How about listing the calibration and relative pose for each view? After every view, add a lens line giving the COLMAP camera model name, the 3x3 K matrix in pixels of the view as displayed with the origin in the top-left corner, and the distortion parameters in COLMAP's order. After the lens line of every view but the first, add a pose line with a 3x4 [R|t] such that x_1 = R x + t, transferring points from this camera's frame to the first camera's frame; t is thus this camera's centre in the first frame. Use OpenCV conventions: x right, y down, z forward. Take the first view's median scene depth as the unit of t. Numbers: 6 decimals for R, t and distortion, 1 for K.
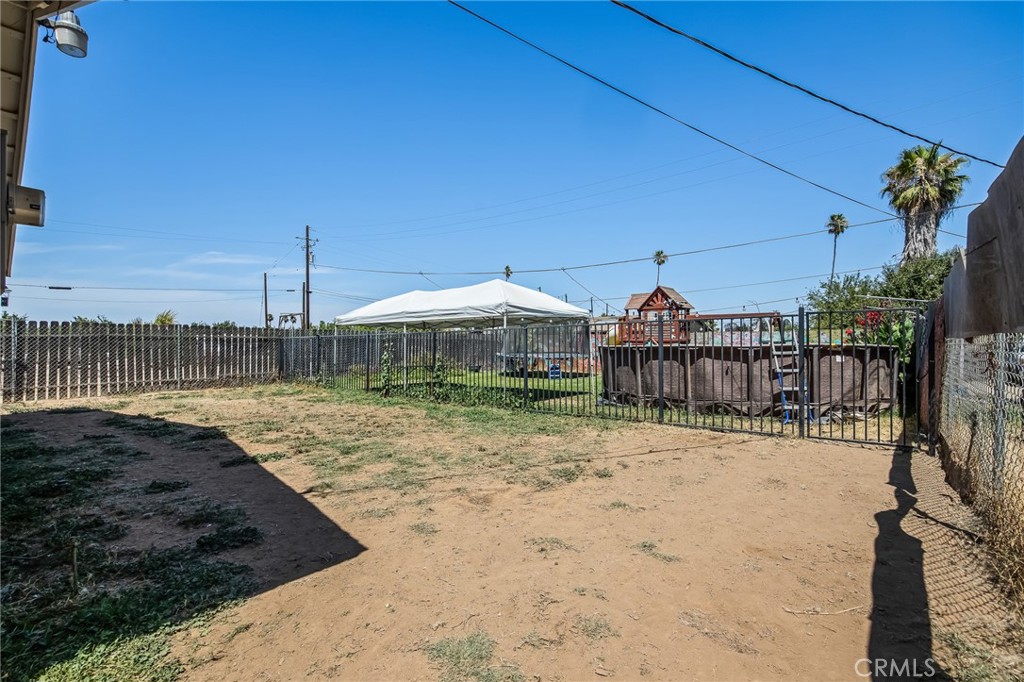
lens RADIAL K [[462.5, 0, 517.5], [0, 462.5, 349.4], [0, 0, 1]] dist [0.003113, -0.000068]
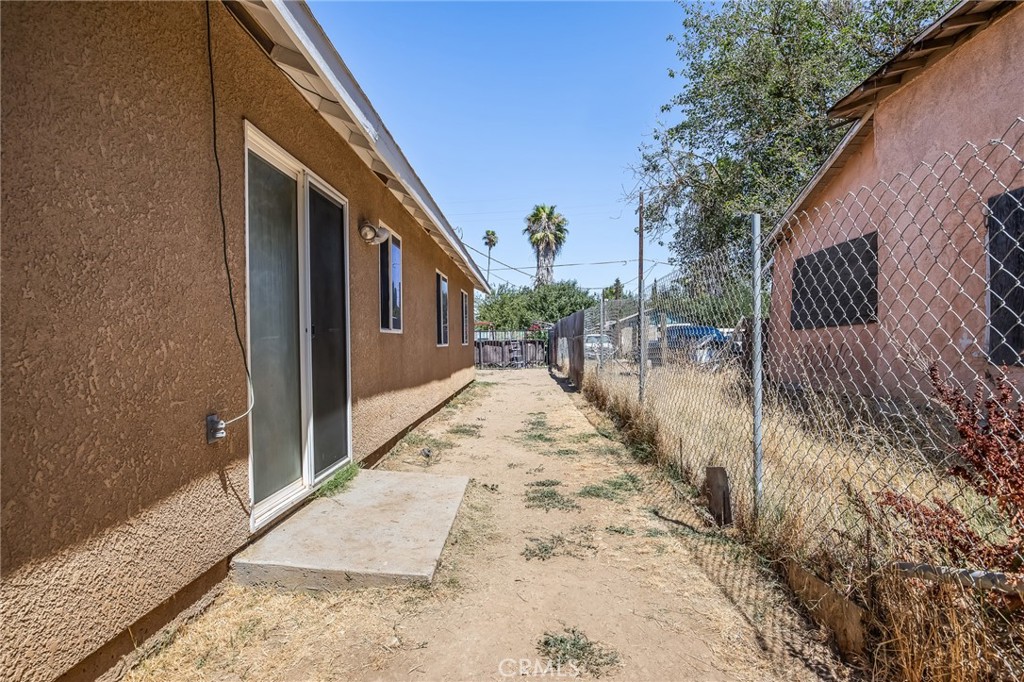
lens RADIAL K [[549.9, 0, 512.3], [0, 549.9, 341.4], [0, 0, 1]] dist [-0.000379, -0.000005]
pose [[0.789576, -0.004711, 0.613635, -0.283429], [0.009910, 0.999938, -0.005074, 0.003117], [-0.613573, 0.010088, 0.789573, -0.309265]]
